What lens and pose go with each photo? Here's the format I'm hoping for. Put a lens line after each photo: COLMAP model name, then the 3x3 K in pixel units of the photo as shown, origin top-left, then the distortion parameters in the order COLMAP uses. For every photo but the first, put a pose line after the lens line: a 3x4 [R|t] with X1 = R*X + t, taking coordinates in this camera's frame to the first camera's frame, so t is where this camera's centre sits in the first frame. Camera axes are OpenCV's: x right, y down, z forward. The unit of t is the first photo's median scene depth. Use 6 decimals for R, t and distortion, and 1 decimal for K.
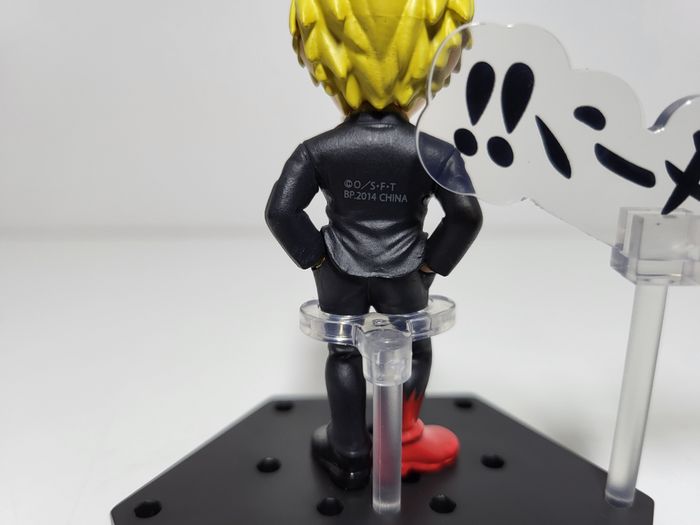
lens RADIAL K [[530.4, 0, 350.0], [0, 530.4, 262.5], [0, 0, 1]] dist [-0.130681, -0.000891]
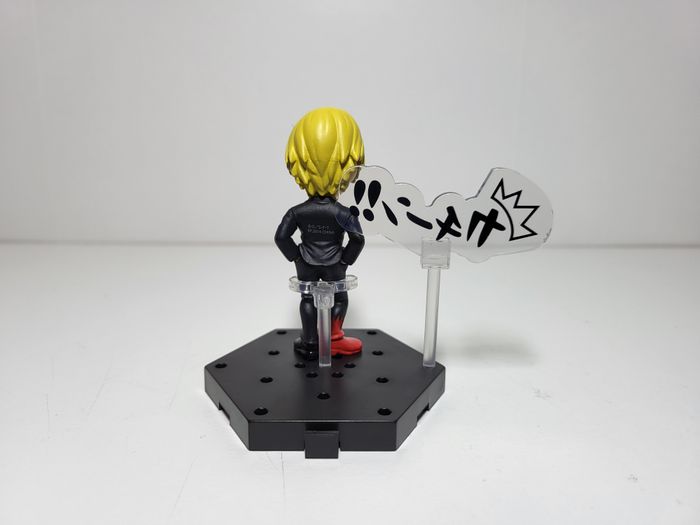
lens RADIAL K [[530.4, 0, 350.0], [0, 530.4, 262.5], [0, 0, 1]] dist [-0.130681, -0.000891]
pose [[0.999906, 0.011532, -0.007363, 0.199870], [-0.011644, 0.999815, -0.015323, 0.050387], [0.007185, 0.015407, 0.999855, -1.395721]]
